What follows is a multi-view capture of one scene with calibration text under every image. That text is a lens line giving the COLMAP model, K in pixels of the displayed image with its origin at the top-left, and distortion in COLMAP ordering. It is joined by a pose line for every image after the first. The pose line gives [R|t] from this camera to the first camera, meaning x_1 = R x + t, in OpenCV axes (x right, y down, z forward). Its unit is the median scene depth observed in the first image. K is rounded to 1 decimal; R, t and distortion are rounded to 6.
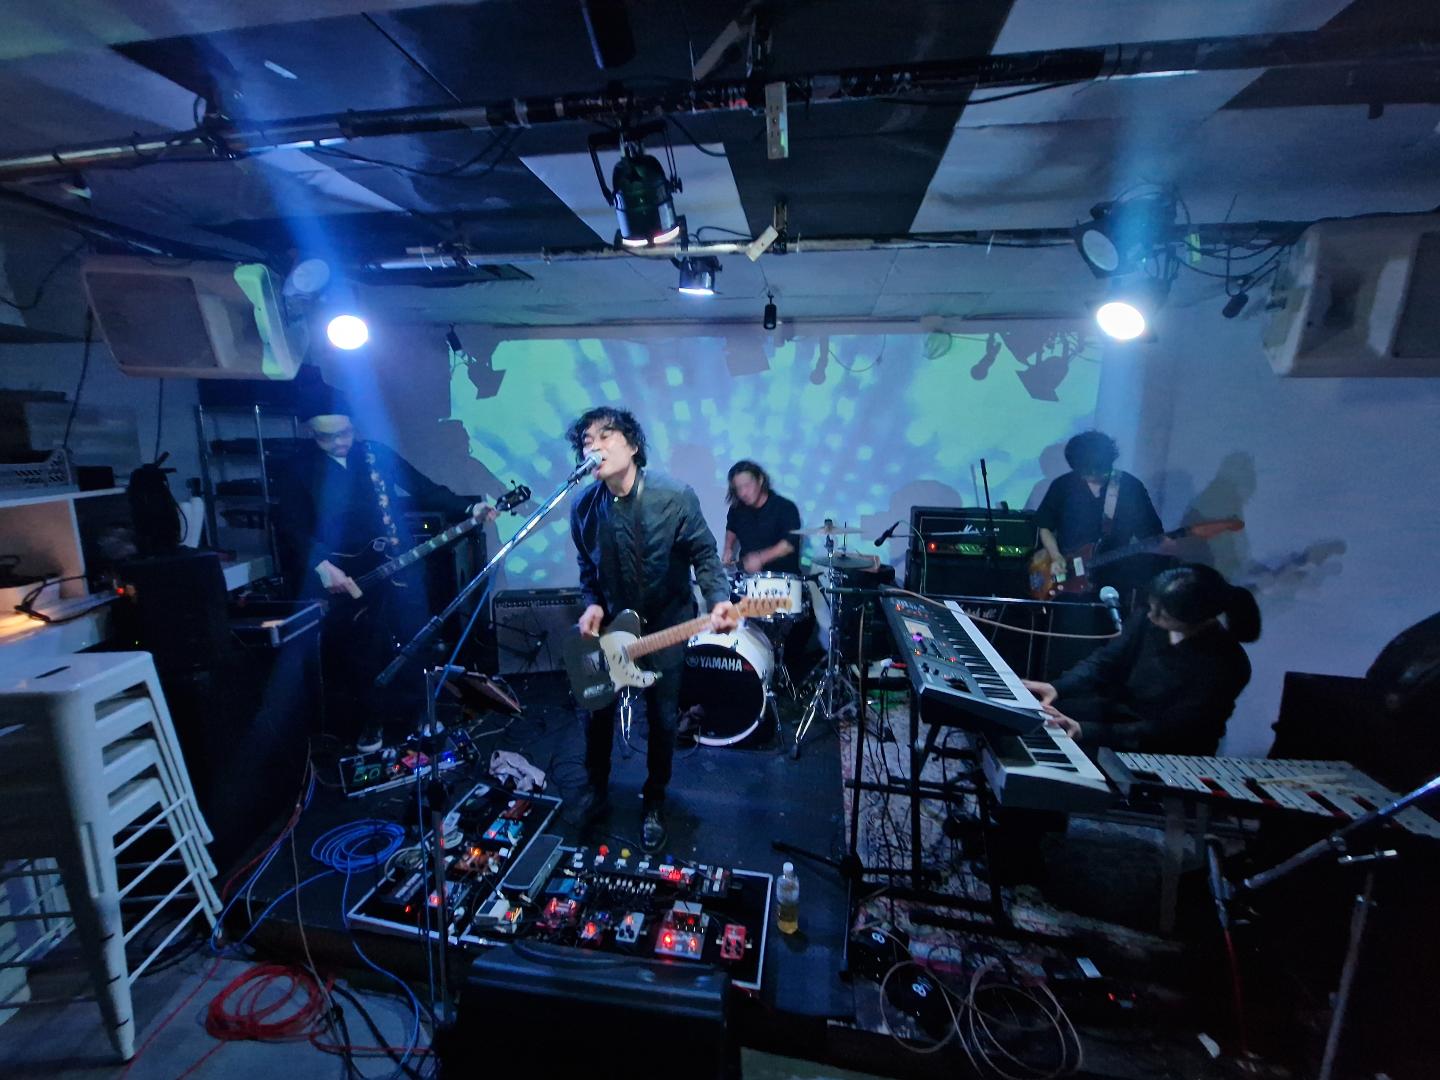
lens RADIAL K [[601.0, 0, 711.6], [0, 601.0, 531.1], [0, 0, 1]] dist [-0.003828, -0.002923]
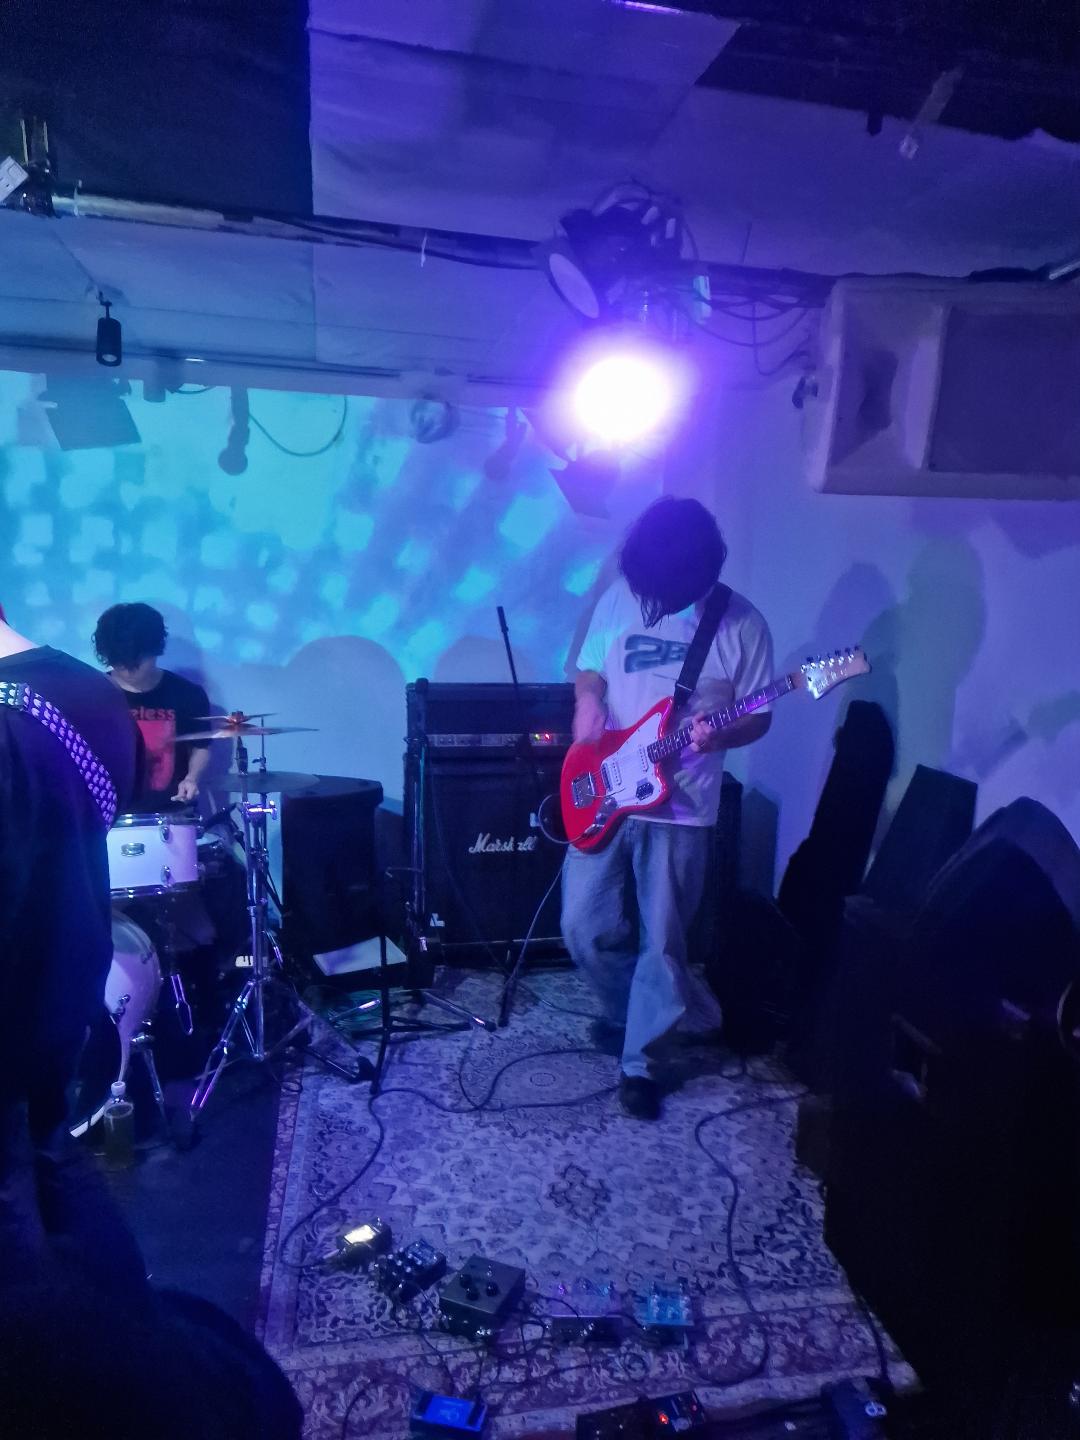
lens RADIAL K [[983.2, 0, 579.7], [0, 983.2, 733.7], [0, 0, 1]] dist [0.059020, -0.054234]
pose [[0.913292, -0.055931, 0.403448, 0.154147], [0.050909, 0.998434, 0.023170, -0.007373], [-0.404112, -0.000622, 0.914709, 0.016399]]
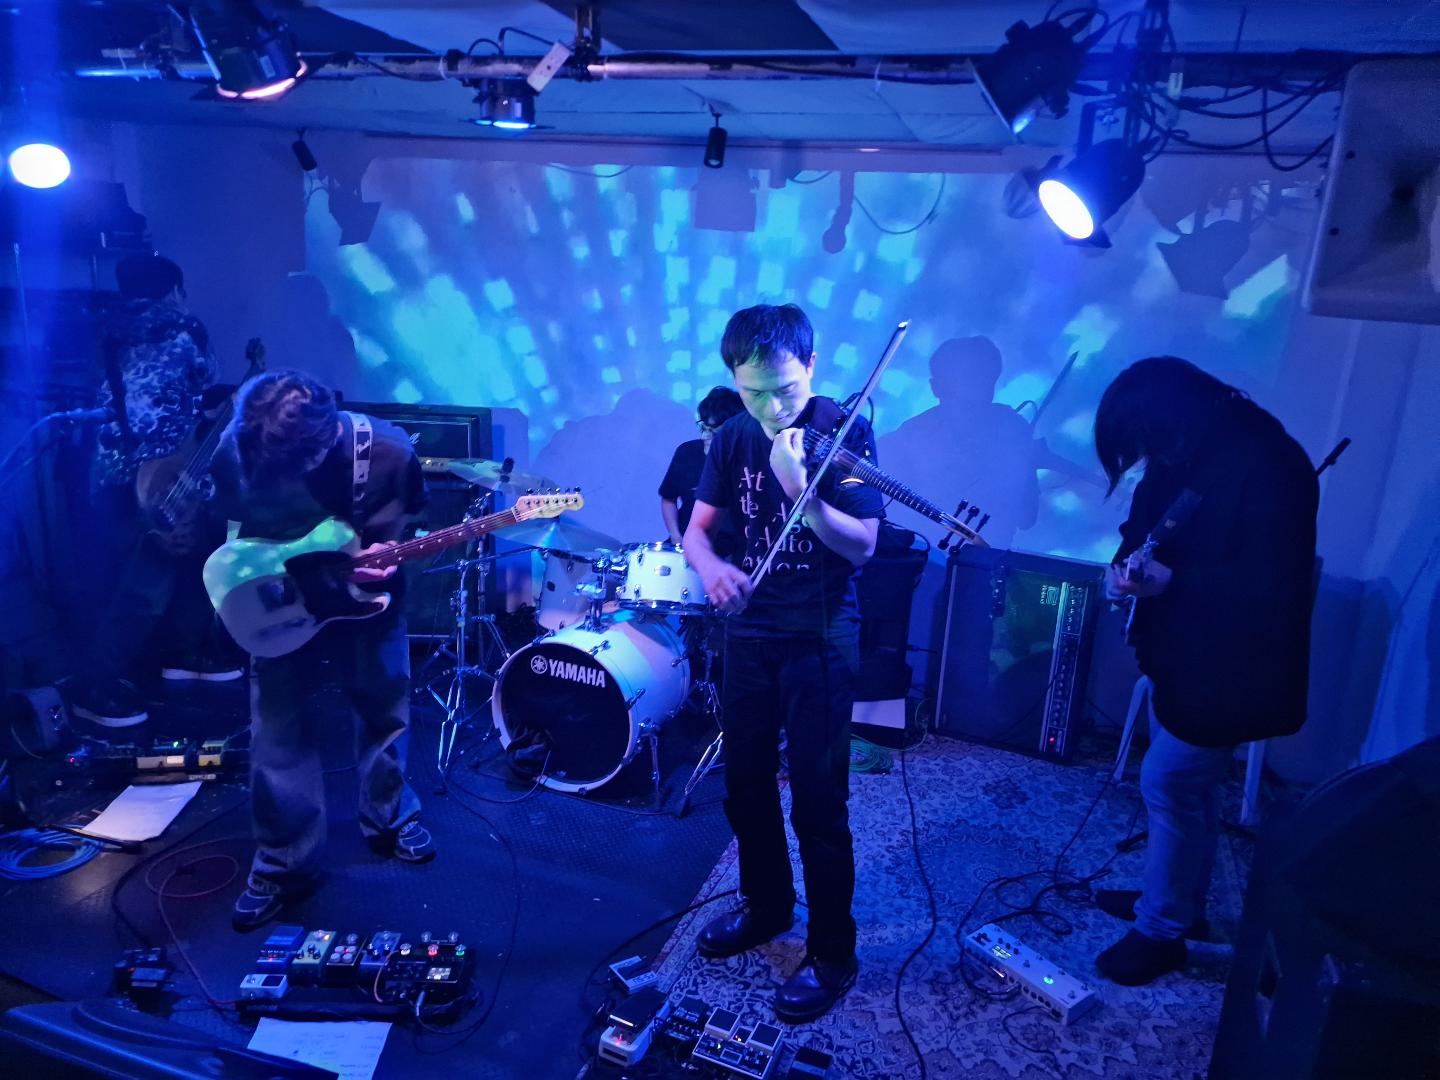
lens RADIAL K [[983.2, 0, 718.1], [0, 983.2, 518.5], [0, 0, 1]] dist [0.059020, -0.054234]
pose [[0.986592, 0.084433, -0.139667, 0.420005], [-0.074756, 0.994516, 0.073142, -0.064032], [0.145077, -0.061720, 0.987493, -0.089274]]
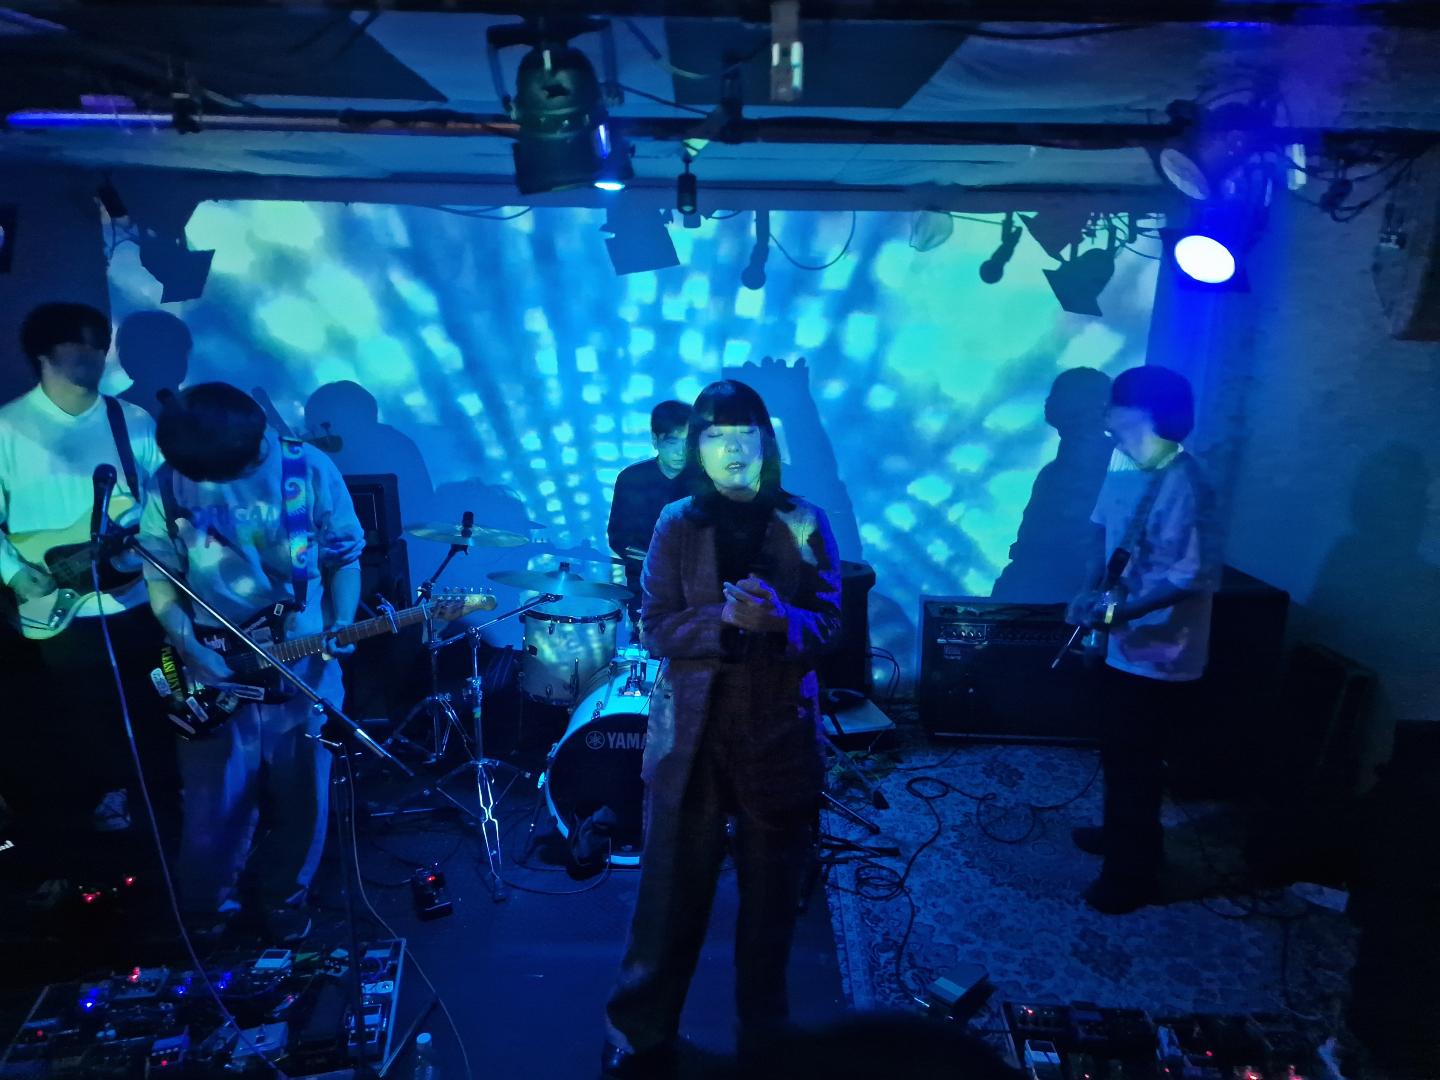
lens RADIAL K [[983.2, 0, 734.4], [0, 983.2, 540.5], [0, 0, 1]] dist [0.059020, -0.054234]
pose [[0.981404, -0.046161, 0.186320, -0.097063], [0.033084, 0.996805, 0.072696, -0.099280], [-0.189080, -0.065180, 0.979796, -0.081788]]
